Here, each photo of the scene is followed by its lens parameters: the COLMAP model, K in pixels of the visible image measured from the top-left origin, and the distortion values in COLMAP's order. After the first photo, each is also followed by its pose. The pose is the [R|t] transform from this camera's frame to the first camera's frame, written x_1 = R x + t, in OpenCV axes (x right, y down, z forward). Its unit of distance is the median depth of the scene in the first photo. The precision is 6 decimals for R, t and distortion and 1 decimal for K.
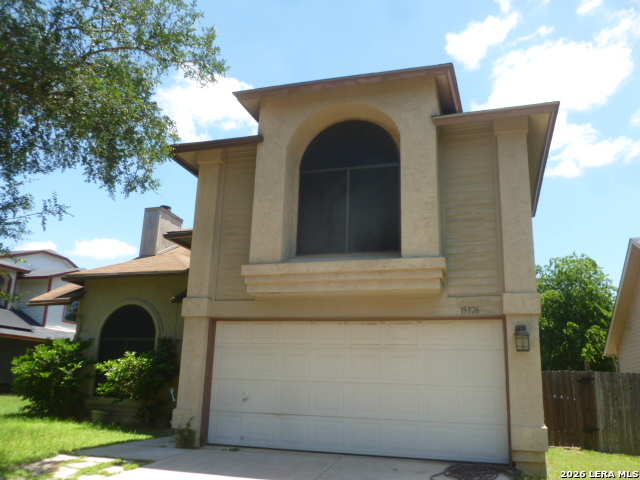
lens RADIAL K [[547.4, 0, 320.0], [0, 547.4, 240.0], [0, 0, 1]] dist [-0.025463, -0.007980]
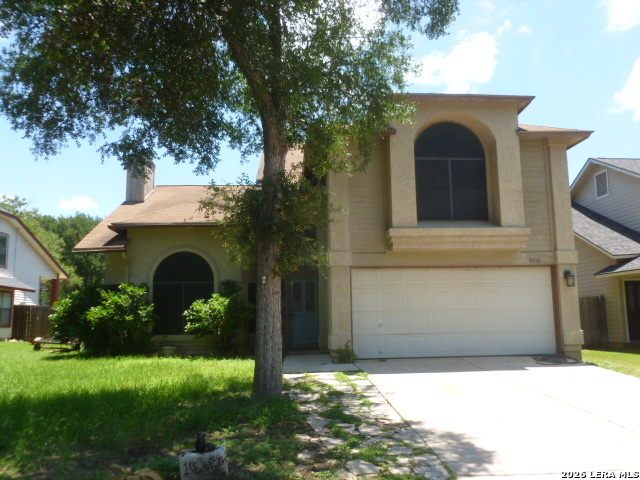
lens RADIAL K [[547.4, 0, 320.0], [0, 547.4, 240.0], [0, 0, 1]] dist [-0.025463, -0.007980]
pose [[0.929377, 0.006128, 0.369081, -0.793562], [-0.051032, 0.992394, 0.112027, -0.067922], [-0.365587, -0.122951, 0.922621, -0.188228]]
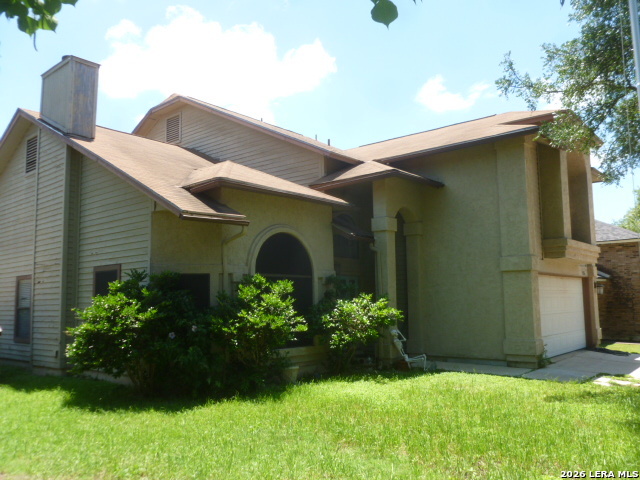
lens RADIAL K [[547.4, 0, 320.0], [0, 547.4, 240.0], [0, 0, 1]] dist [-0.025463, -0.007980]
pose [[0.426394, 0.071448, 0.901711, -1.564459], [-0.209638, 0.977539, 0.021676, 0.147299], [-0.879909, -0.198275, 0.431795, 0.913437]]
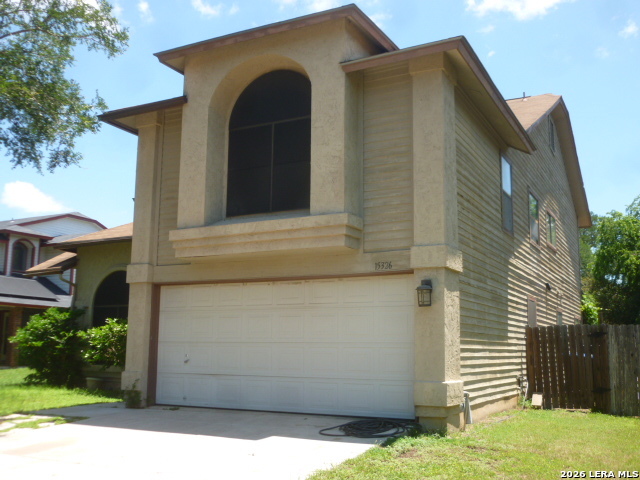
lens RADIAL K [[674.5, 0, 320.0], [0, 674.5, 240.0], [0, 0, 1]] dist [-0.039506, 0.025083]
pose [[0.982534, -0.052249, -0.178595, 0.345756], [0.068965, 0.993668, 0.088704, -0.027077], [0.172829, -0.099471, 0.979916, -0.164558]]
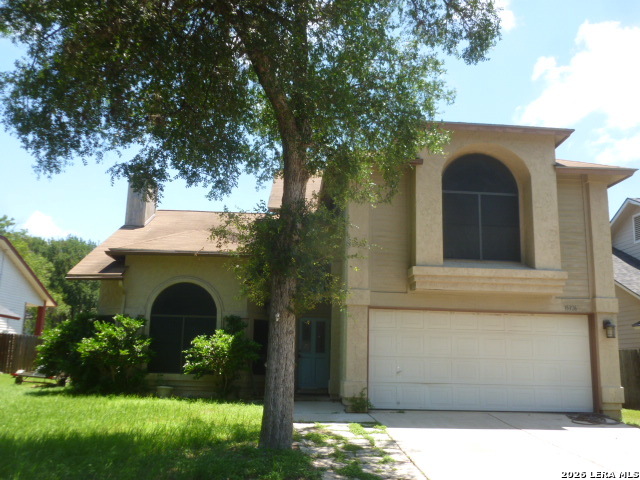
lens RADIAL K [[591.3, 0, 320.0], [0, 591.3, 240.0], [0, 0, 1]] dist [-0.020765, -0.006783]
pose [[0.932428, 0.064054, 0.355633, -0.810683], [-0.088897, 0.994579, 0.053942, -0.066083], [-0.350250, -0.081912, 0.933068, -0.170396]]
